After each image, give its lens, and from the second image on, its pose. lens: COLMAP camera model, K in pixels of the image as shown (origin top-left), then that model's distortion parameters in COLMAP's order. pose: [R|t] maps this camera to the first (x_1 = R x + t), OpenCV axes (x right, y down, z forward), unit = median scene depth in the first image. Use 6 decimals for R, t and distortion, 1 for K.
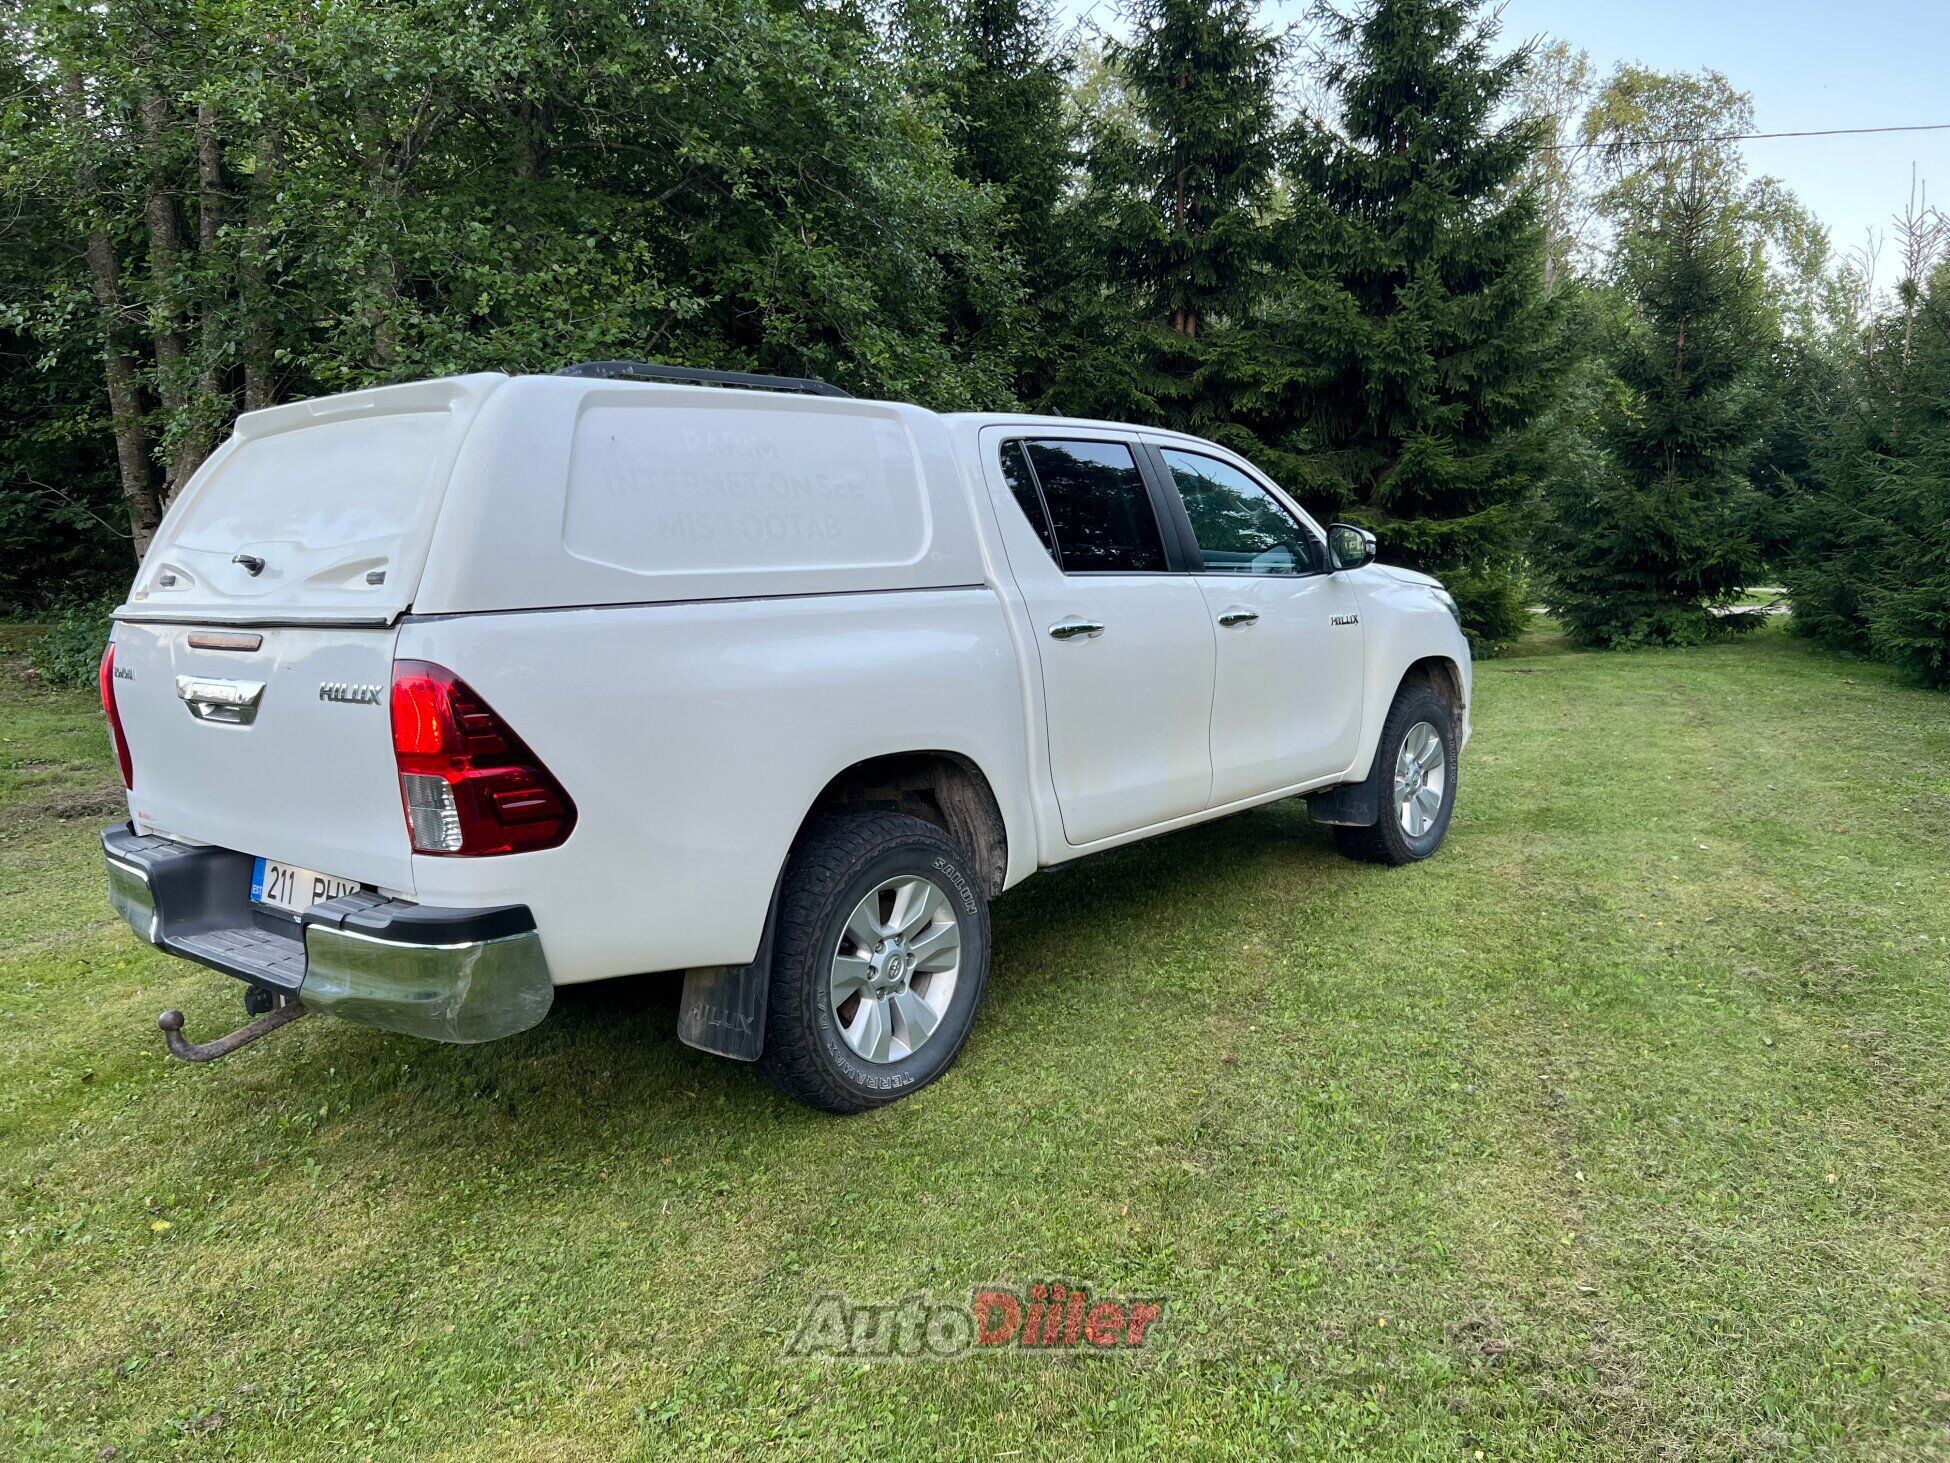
lens RADIAL K [[1493.8, 0, 976.4], [0, 1493.8, 729.1], [0, 0, 1]] dist [0.016521, -0.044296]
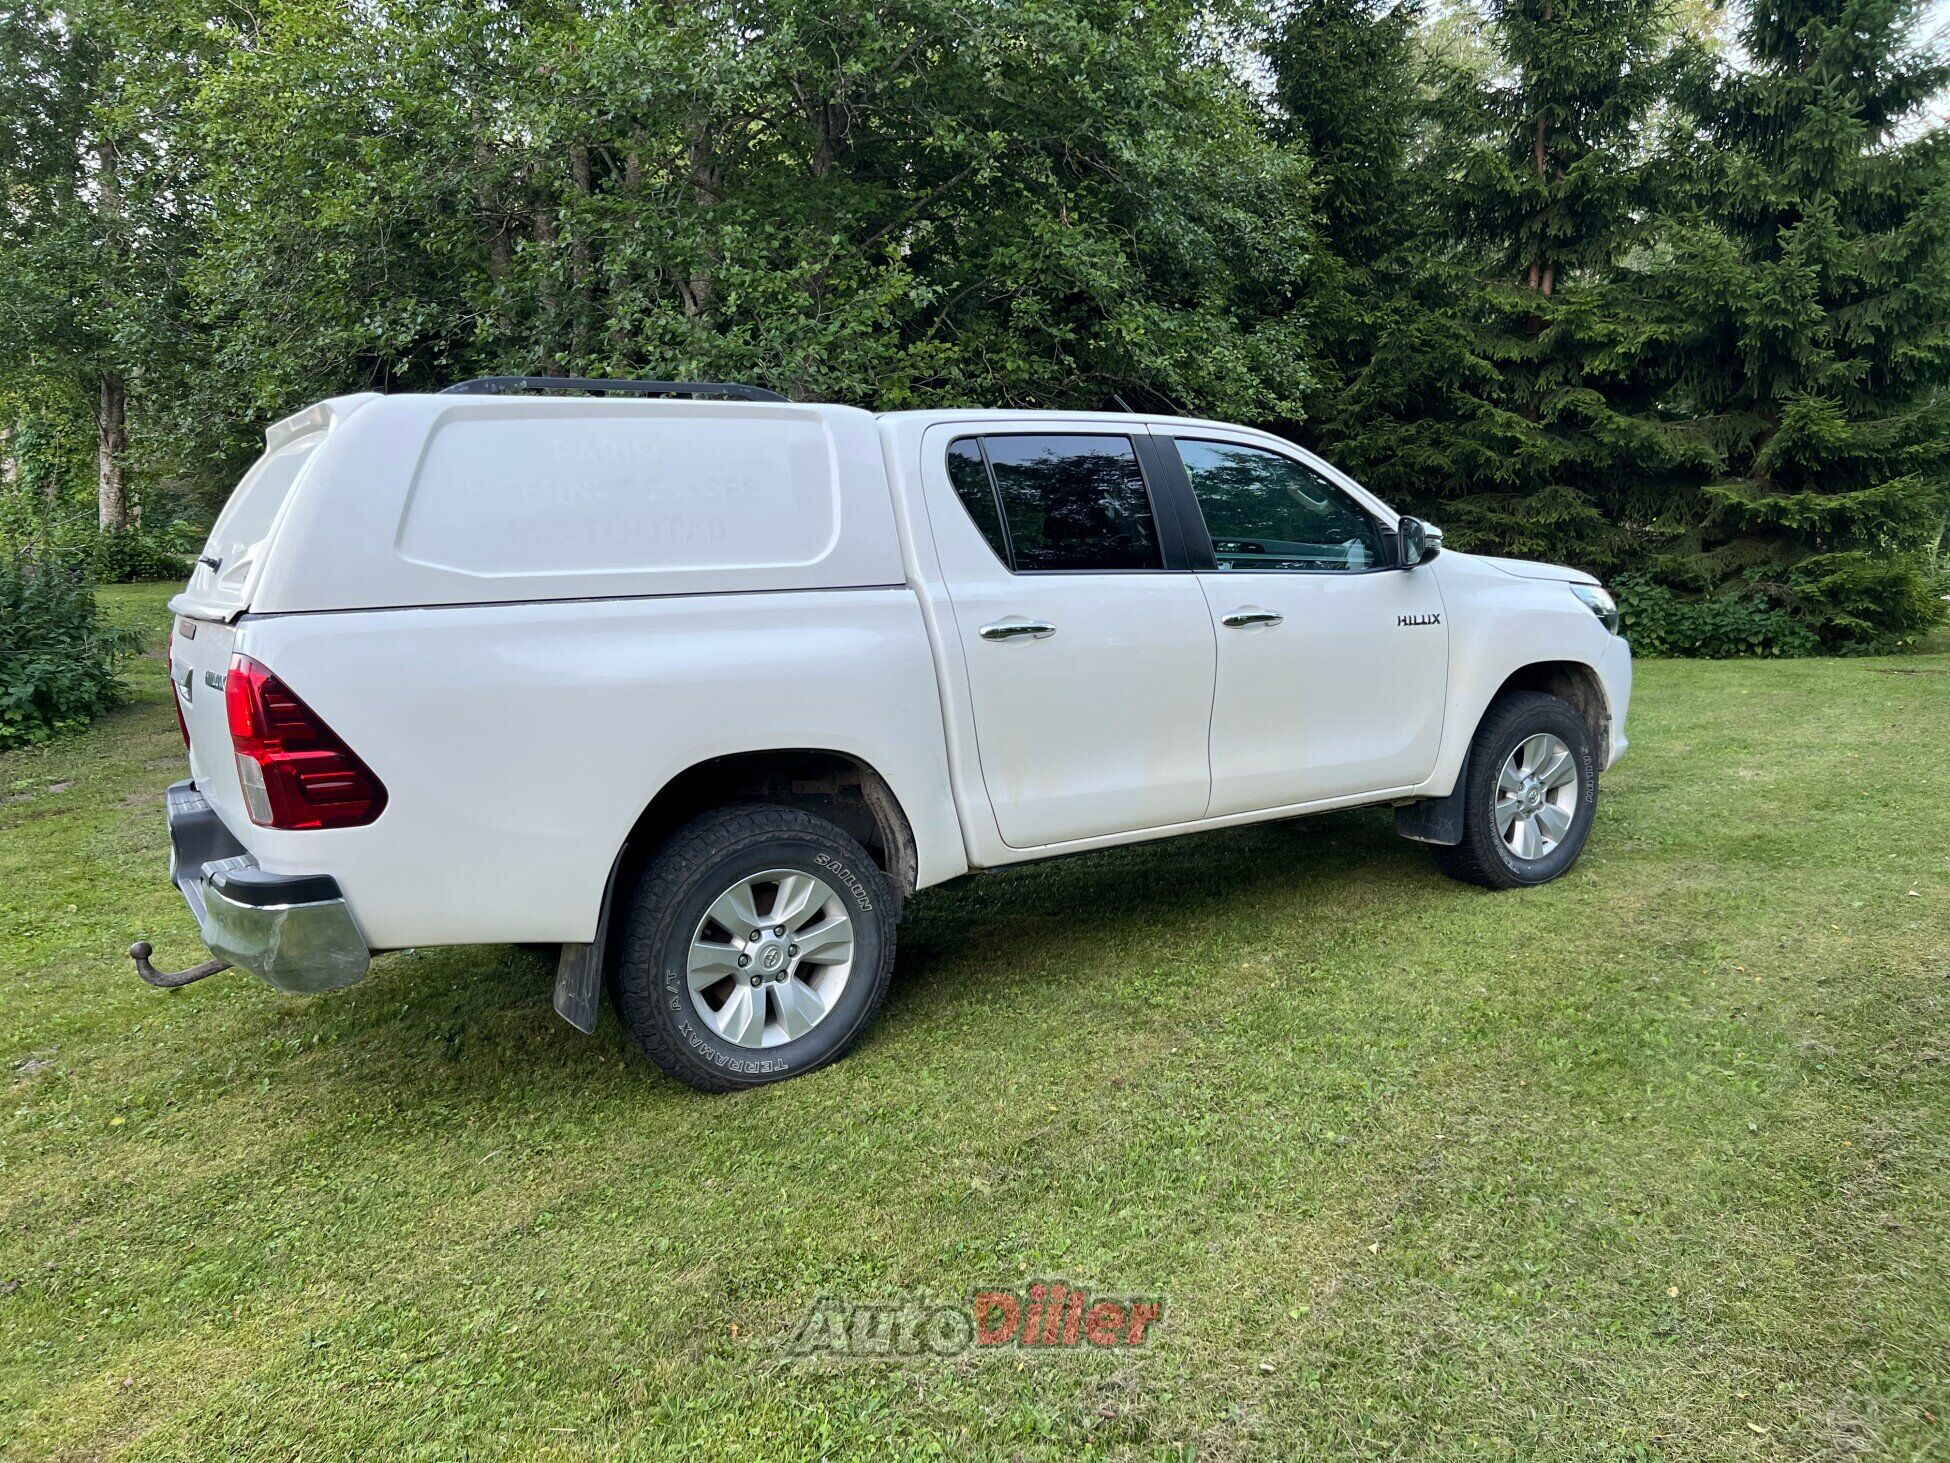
lens RADIAL K [[1493.8, 0, 969.0], [0, 1493.8, 734.8], [0, 0, 1]] dist [0.016521, -0.044296]
pose [[0.952246, 0.041750, -0.302463, 0.240588], [-0.034557, 0.998979, 0.029097, -0.018007], [0.303369, -0.017255, 0.952717, 0.040001]]
